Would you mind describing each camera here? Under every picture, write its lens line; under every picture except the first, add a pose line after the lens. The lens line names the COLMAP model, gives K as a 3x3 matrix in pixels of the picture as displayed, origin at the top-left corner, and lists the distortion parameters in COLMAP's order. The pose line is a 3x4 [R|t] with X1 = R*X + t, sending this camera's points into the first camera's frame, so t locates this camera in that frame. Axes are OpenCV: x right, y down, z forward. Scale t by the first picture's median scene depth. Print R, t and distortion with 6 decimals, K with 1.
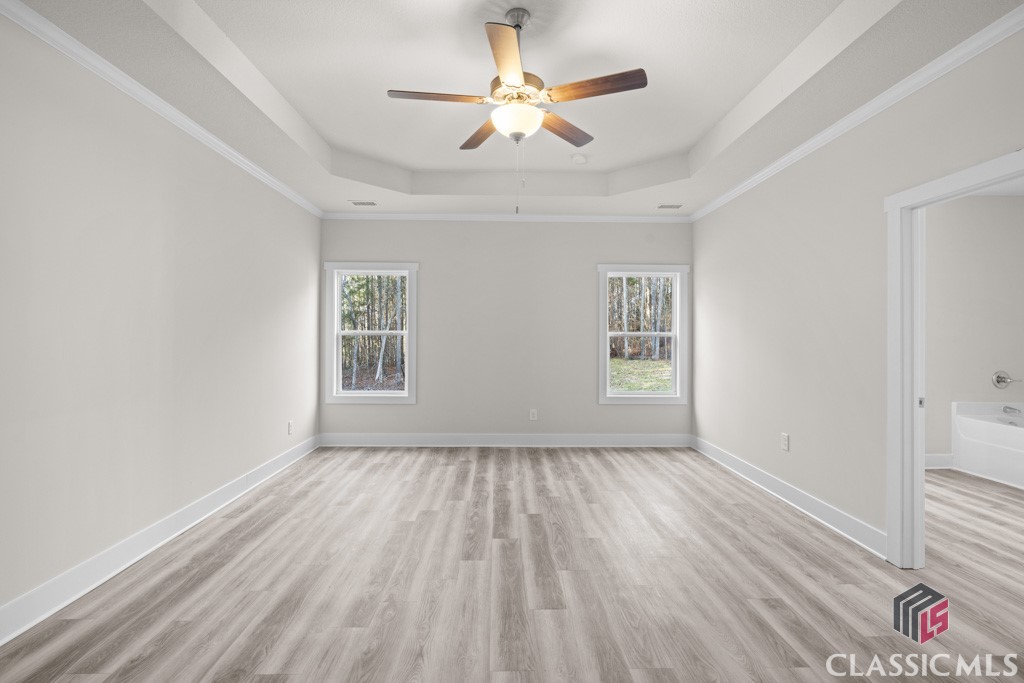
lens RADIAL K [[473.1, 0, 510.0], [0, 473.1, 332.7], [0, 0, 1]] dist [-0.010912, 0.003501]
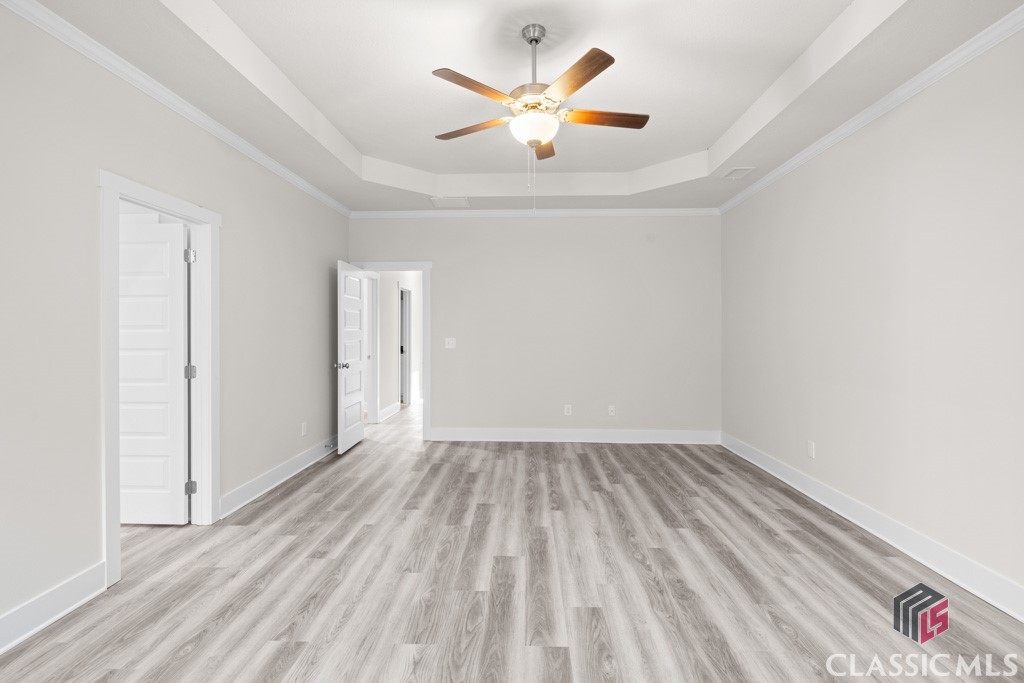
lens RADIAL K [[473.1, 0, 510.2], [0, 473.1, 335.3], [0, 0, 1]] dist [-0.010912, 0.003501]
pose [[-0.998134, -0.002777, 0.061003, 0.004206], [-0.002571, 0.999991, 0.003457, 0.010731], [-0.061012, 0.003293, -0.998132, 1.667775]]
